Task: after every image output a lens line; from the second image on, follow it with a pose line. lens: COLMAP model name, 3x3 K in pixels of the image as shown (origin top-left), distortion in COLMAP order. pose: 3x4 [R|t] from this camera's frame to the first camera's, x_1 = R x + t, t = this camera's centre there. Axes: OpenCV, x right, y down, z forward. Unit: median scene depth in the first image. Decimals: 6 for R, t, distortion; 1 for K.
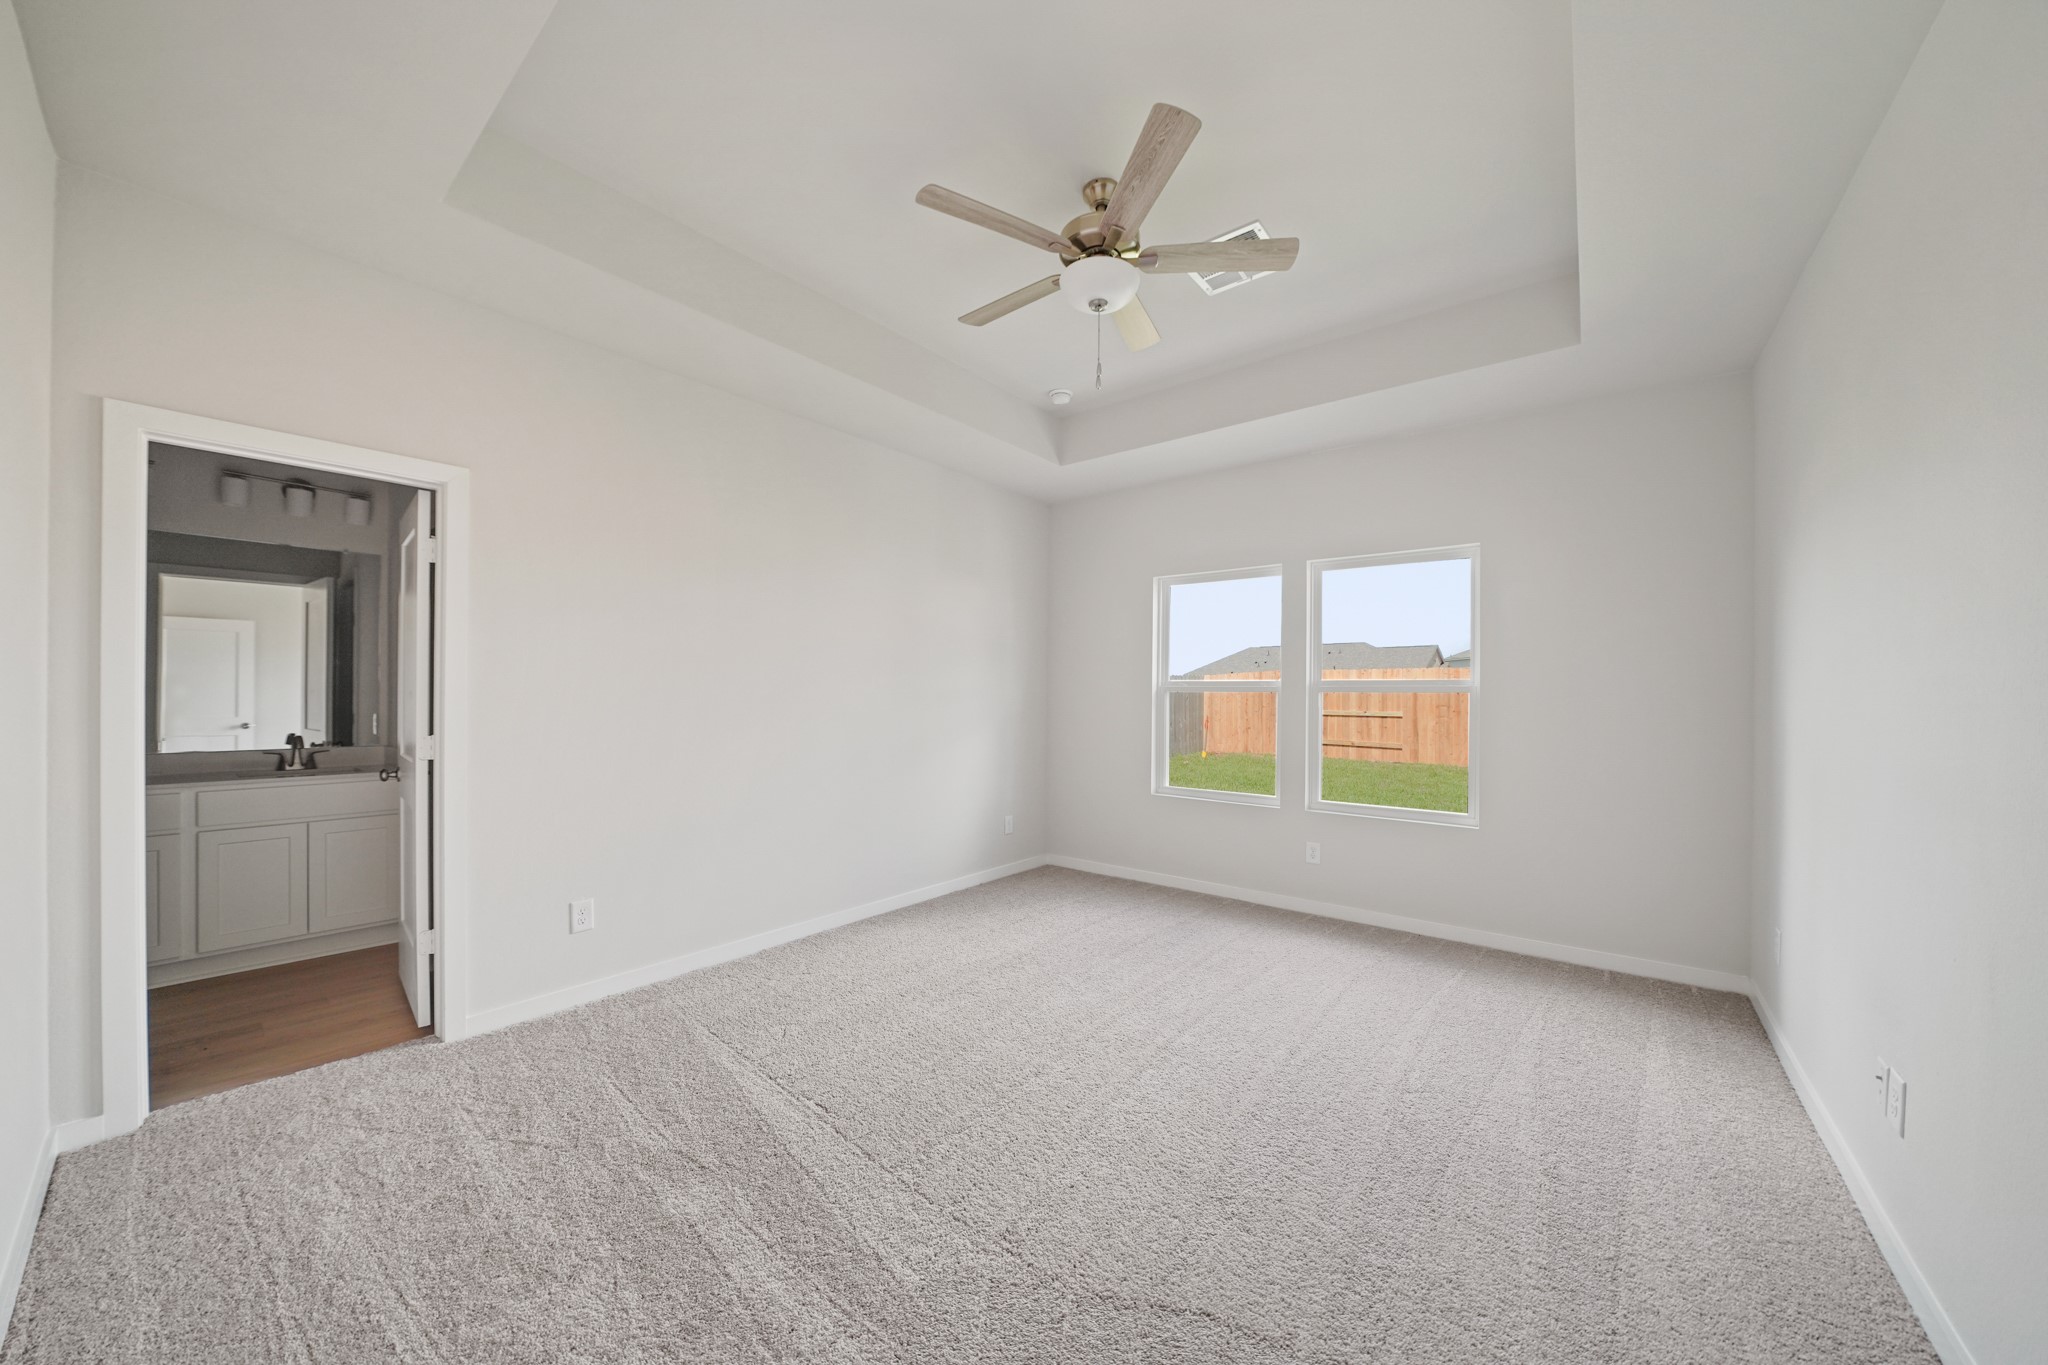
lens RADIAL K [[710.5, 0, 1028.9], [0, 710.5, 697.3], [0, 0, 1]] dist [-0.019032, 0.000317]
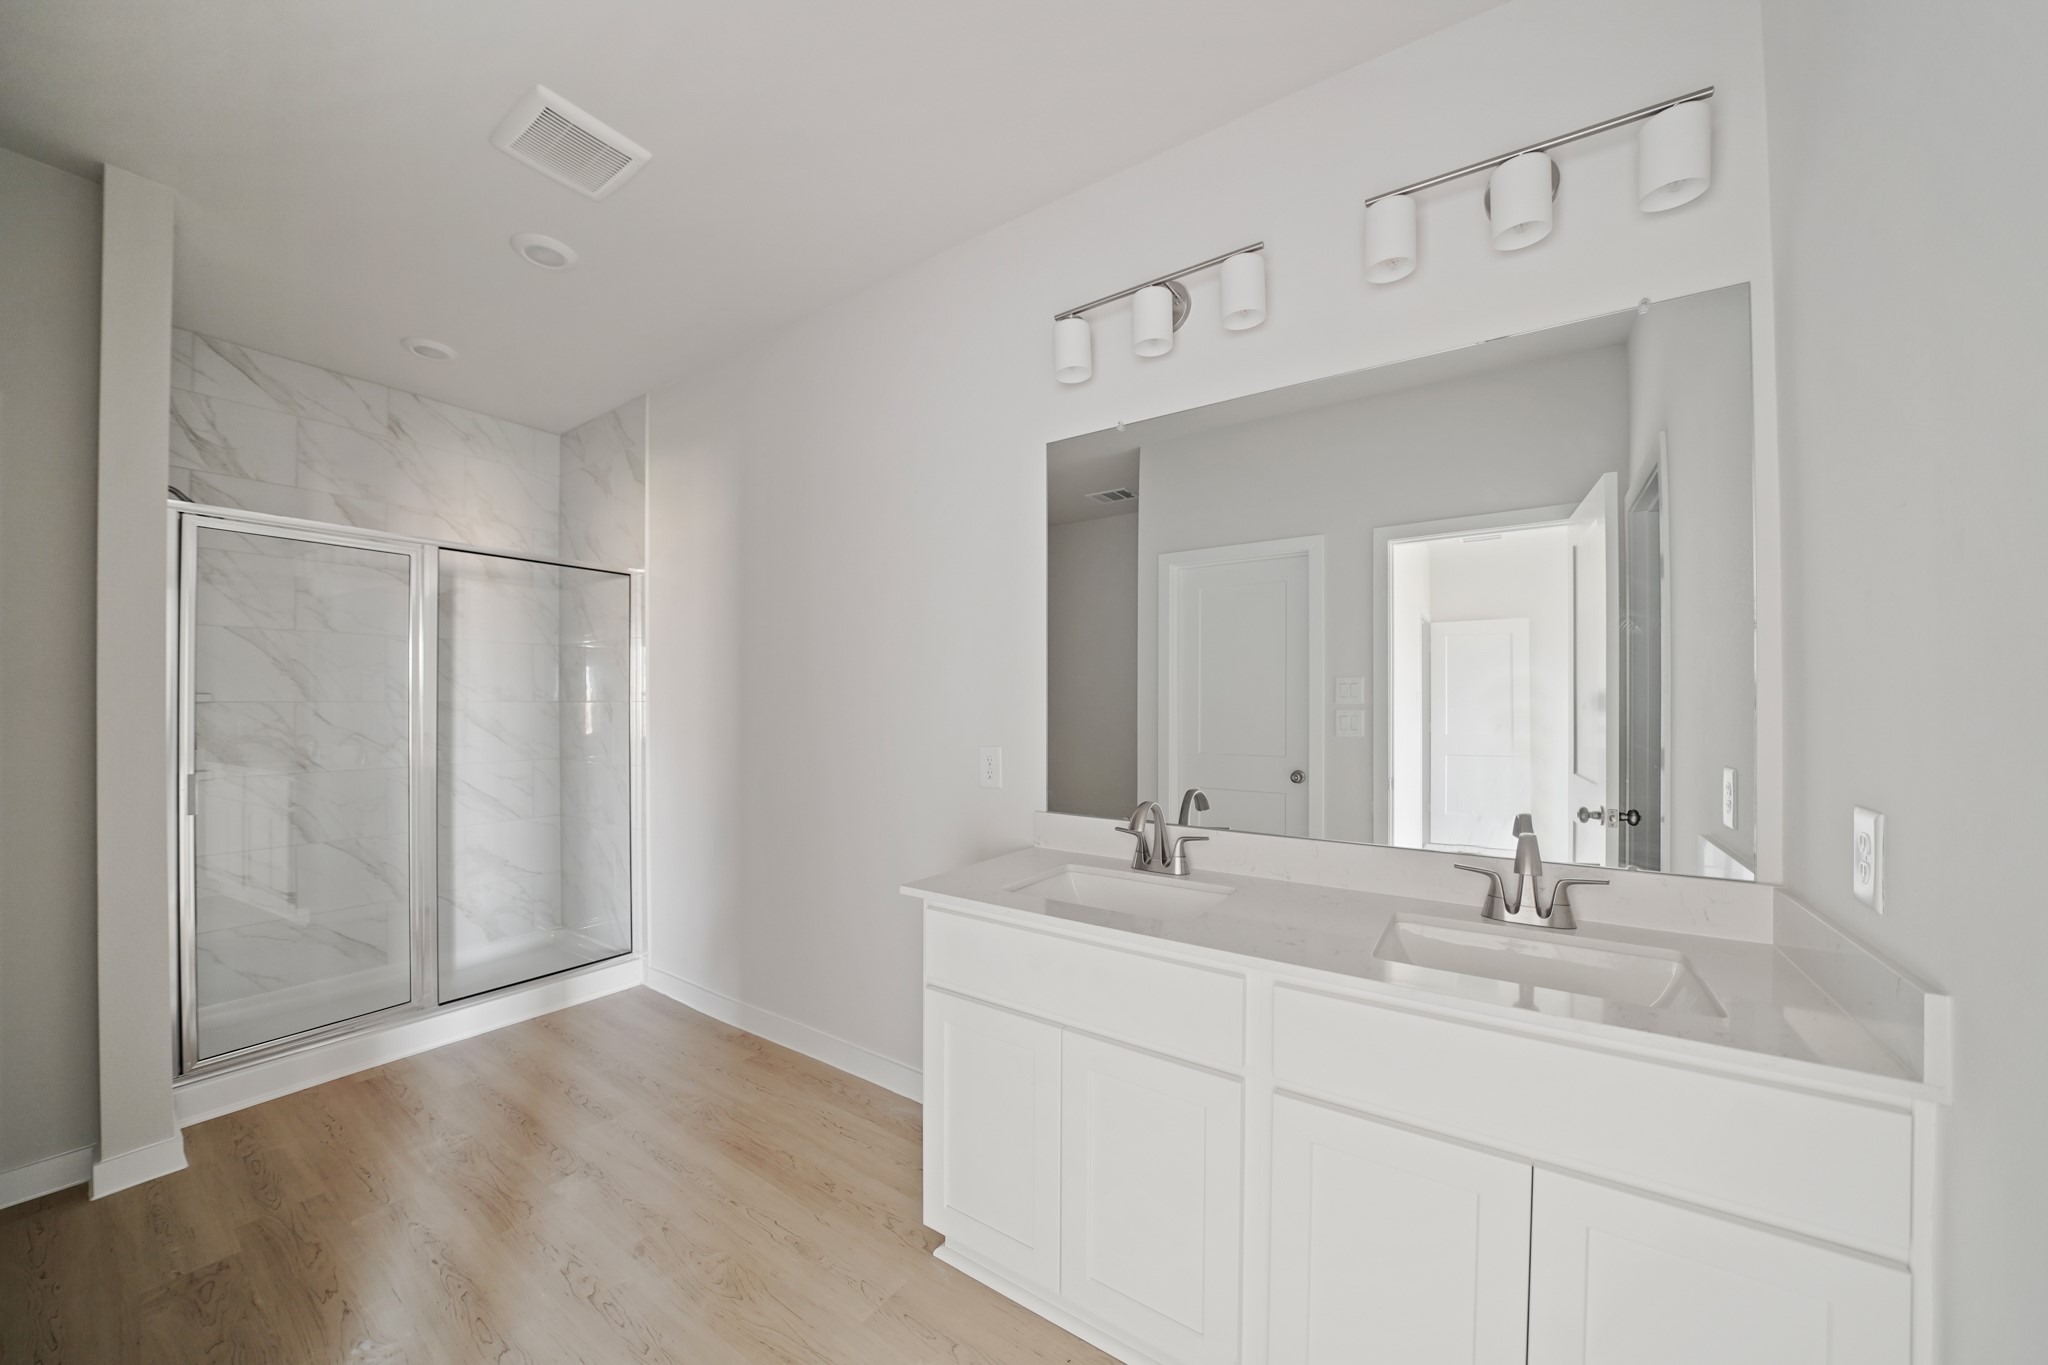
lens RADIAL K [[709.7, 0, 1017.1], [0, 709.7, 700.0], [0, 0, 1]] dist [-0.002181, -0.002418]
pose [[0.071400, -0.014218, -0.997346, -0.667911], [0.005174, 0.999890, -0.013883, -0.013773], [0.997434, -0.004169, 0.071466, 0.677908]]
